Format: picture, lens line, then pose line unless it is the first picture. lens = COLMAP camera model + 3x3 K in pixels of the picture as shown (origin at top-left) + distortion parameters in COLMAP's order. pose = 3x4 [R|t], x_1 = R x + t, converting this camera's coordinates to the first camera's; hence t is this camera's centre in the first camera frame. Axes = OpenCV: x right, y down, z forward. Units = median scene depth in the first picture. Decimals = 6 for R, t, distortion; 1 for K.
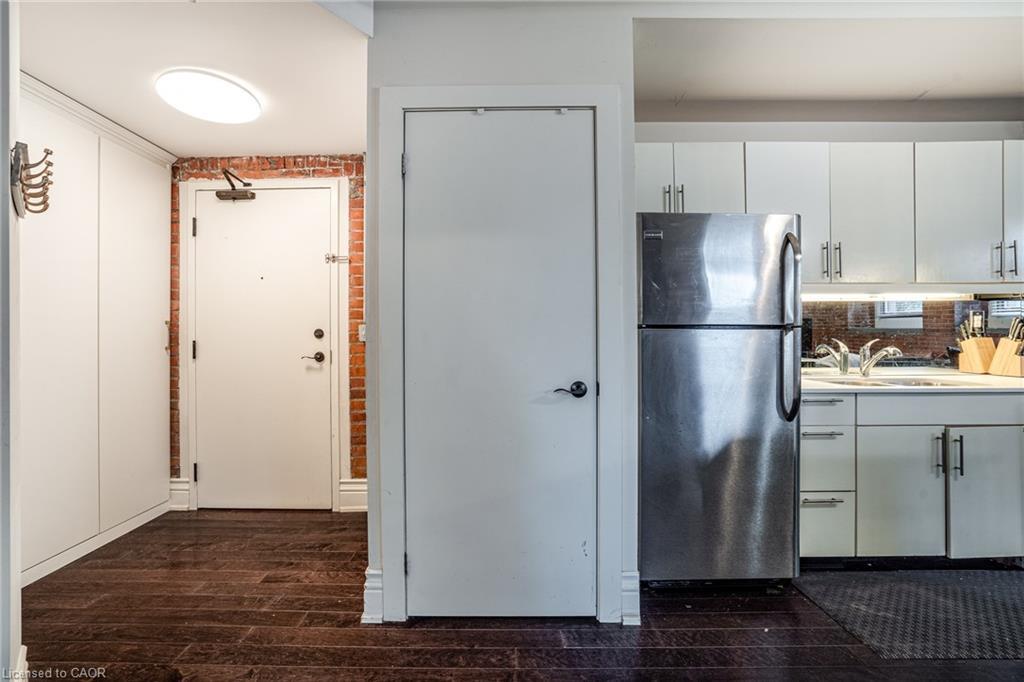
lens RADIAL K [[472.4, 0, 512.3], [0, 472.4, 332.4], [0, 0, 1]] dist [-0.059085, 0.026303]
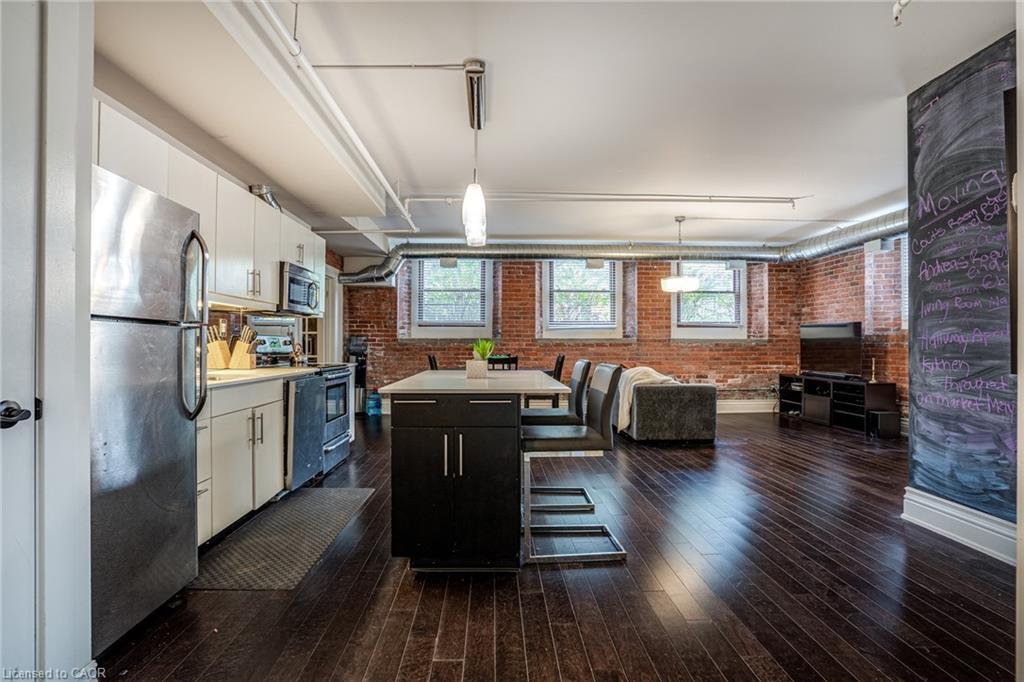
lens RADIAL K [[483.5, 0, 508.9], [0, 483.5, 344.2], [0, 0, 1]] dist [-0.060558, 0.023245]
pose [[-0.048114, 0.004287, 0.998833, -0.414342], [-0.006255, 0.999970, -0.004593, 0.029007], [-0.998822, -0.006469, -0.048086, 0.357594]]
